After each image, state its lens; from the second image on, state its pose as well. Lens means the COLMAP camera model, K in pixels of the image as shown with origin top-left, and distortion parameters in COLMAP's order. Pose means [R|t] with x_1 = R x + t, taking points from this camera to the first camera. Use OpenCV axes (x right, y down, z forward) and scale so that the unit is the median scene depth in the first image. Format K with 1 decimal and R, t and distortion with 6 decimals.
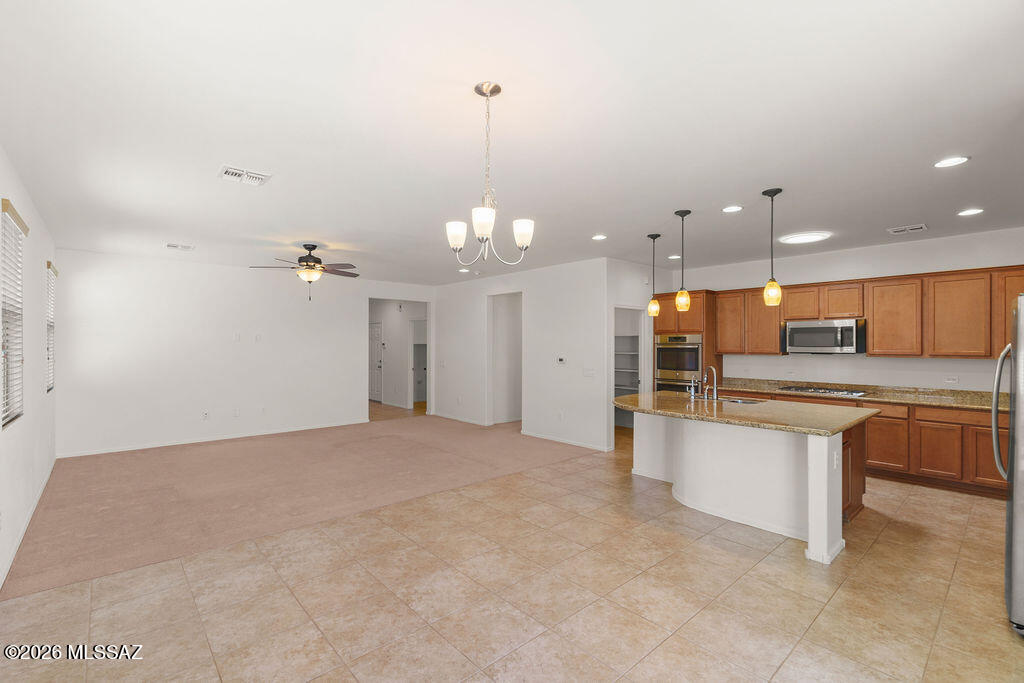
lens RADIAL K [[453.5, 0, 512.0], [0, 453.5, 341.5], [0, 0, 1]] dist [-0.000009, -0.000436]
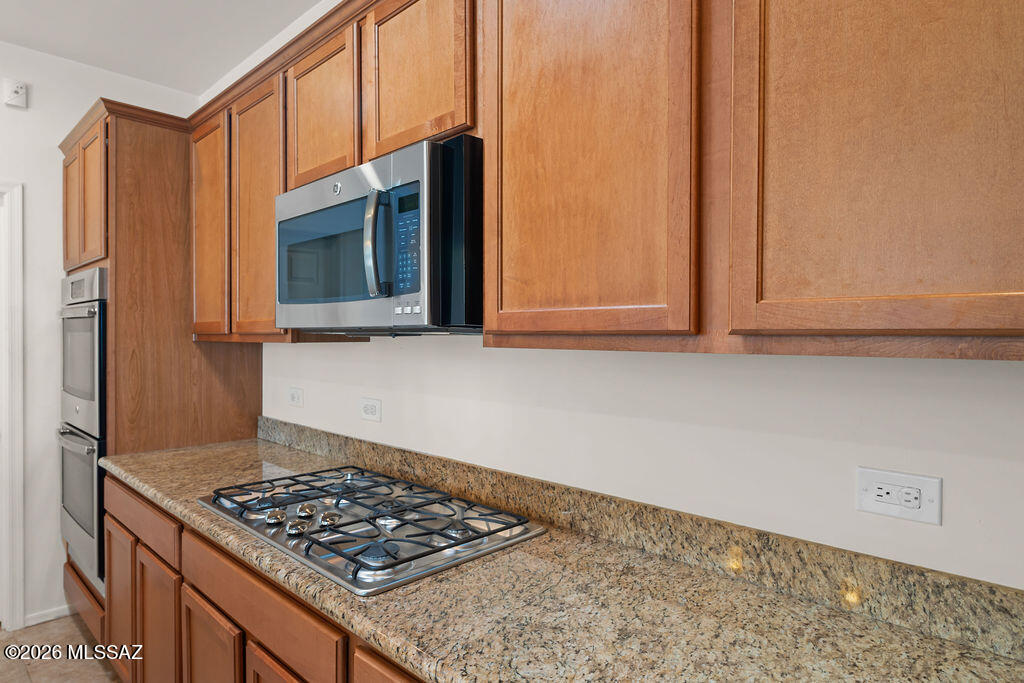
lens RADIAL K [[584.9, 0, 512.0], [0, 584.9, 341.5], [0, 0, 1]] dist [0.017557, 0.000132]
pose [[0.997118, -0.000338, 0.075860, 0.788348], [-0.000863, 0.999875, 0.015793, 0.028026], [-0.075856, -0.015813, 0.996993, 0.777229]]
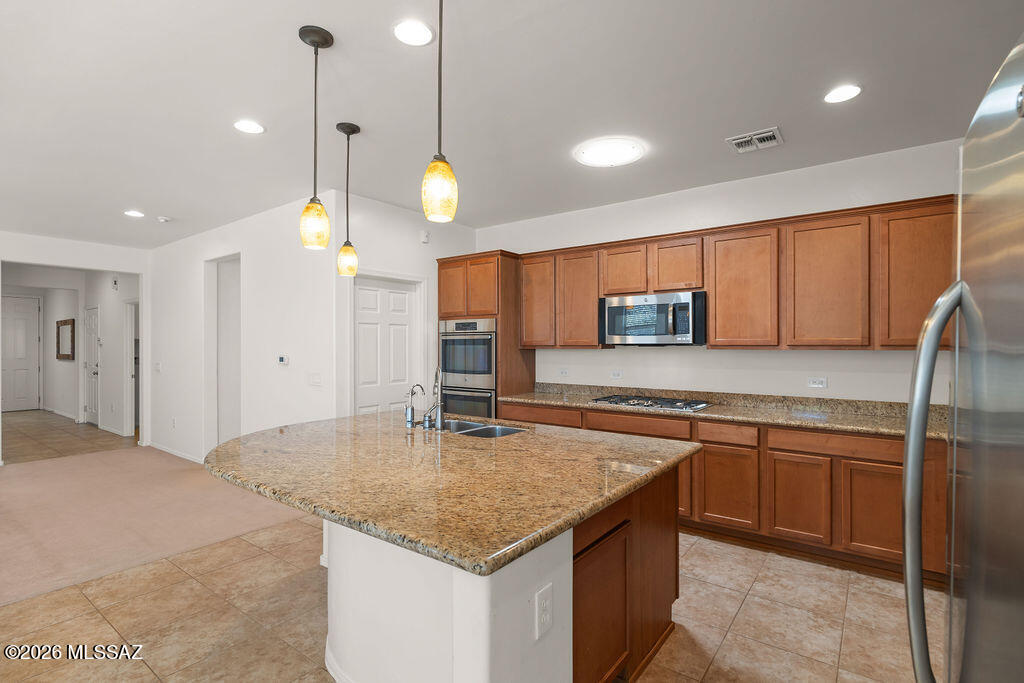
lens RADIAL K [[493.1, 0, 512.0], [0, 493.1, 341.5], [0, 0, 1]] dist [0.001467, 0.000462]
pose [[0.979708, -0.001982, 0.200418, 0.370379], [0.001894, 0.999998, 0.000629, 0.021748], [-0.200419, -0.000237, 0.979710, 0.366745]]
